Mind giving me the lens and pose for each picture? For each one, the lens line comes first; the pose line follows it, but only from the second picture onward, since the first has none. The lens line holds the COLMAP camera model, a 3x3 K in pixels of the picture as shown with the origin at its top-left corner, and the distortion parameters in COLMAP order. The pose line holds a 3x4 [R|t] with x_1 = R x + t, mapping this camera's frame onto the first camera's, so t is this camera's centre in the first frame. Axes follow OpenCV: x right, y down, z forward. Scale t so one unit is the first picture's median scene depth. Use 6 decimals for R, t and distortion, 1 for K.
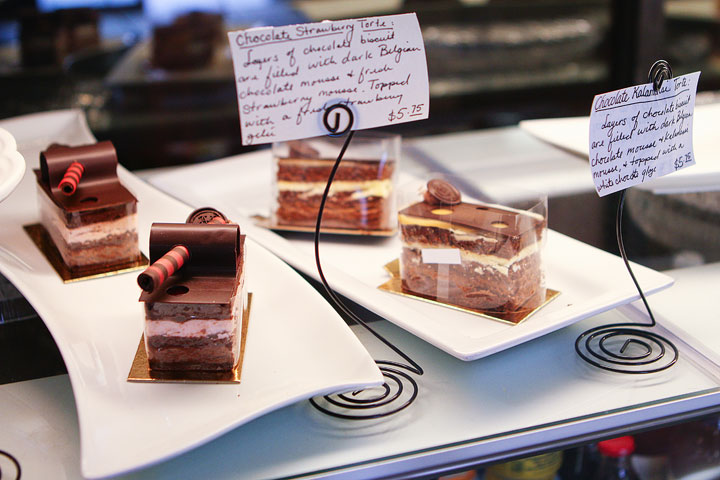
lens RADIAL K [[1012.8, 0, 360.0], [0, 1012.8, 240.0], [0, 0, 1]] dist [0.009161, 0.021317]
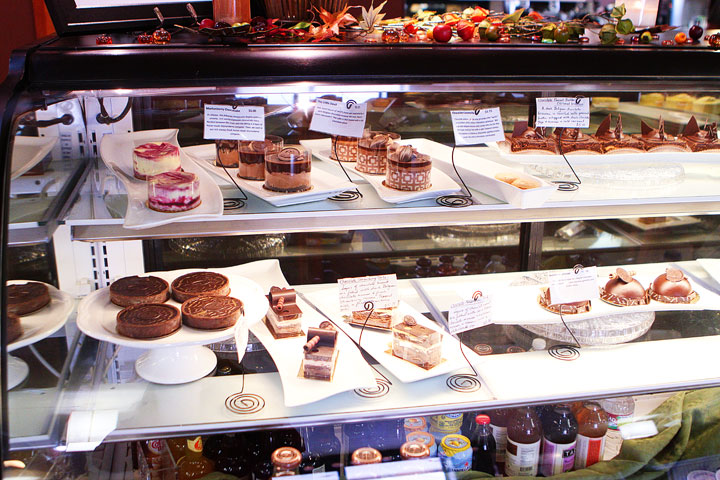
lens RADIAL K [[813.4, 0, 360.0], [0, 813.4, 240.0], [0, 0, 1]] dist [-0.076758, 0.071881]
pose [[0.991328, 0.085312, -0.099950, 0.169176], [-0.086845, 0.996160, -0.011074, -0.260056], [0.098621, 0.019658, 0.994931, -1.407821]]
